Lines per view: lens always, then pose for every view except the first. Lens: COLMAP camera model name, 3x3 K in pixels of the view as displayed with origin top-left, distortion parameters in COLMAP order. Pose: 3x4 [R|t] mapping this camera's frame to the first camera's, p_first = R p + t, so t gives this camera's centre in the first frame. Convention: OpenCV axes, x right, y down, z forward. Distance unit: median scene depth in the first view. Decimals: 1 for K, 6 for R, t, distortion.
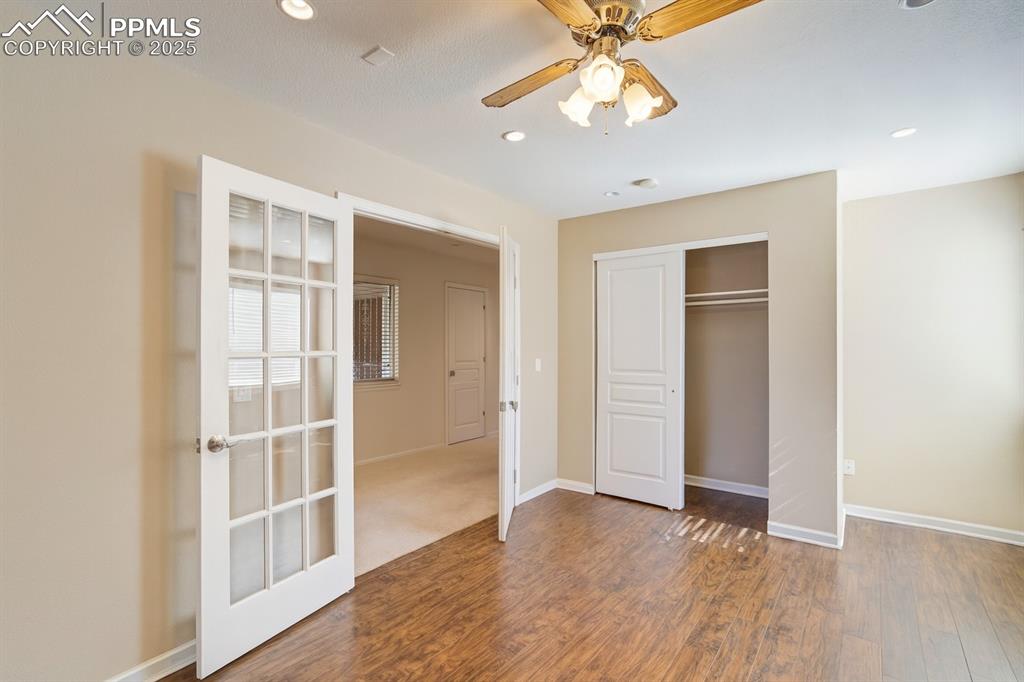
lens RADIAL K [[471.0, 0, 508.0], [0, 471.0, 345.2], [0, 0, 1]] dist [0.000462, 0.000124]
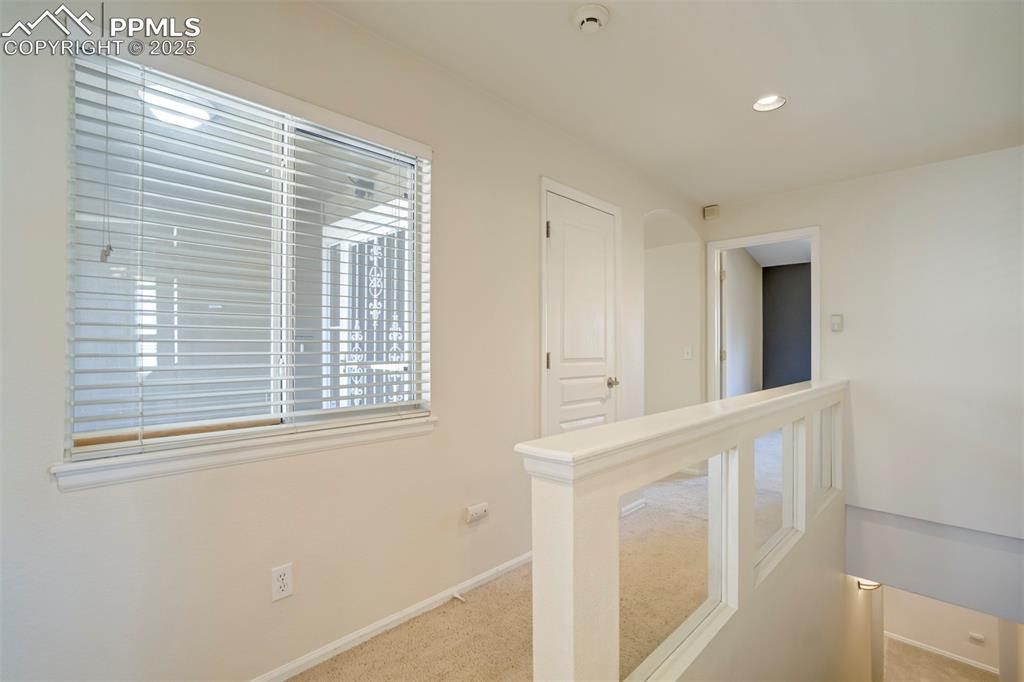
lens RADIAL K [[476.8, 0, 512.4], [0, 476.8, 344.6], [0, 0, 1]] dist [-0.021830, 0.008869]
pose [[0.994858, -0.001217, -0.101271, -0.110026], [0.001343, 0.999998, 0.001177, 0.018416], [0.101269, -0.001307, 0.994858, 0.536339]]
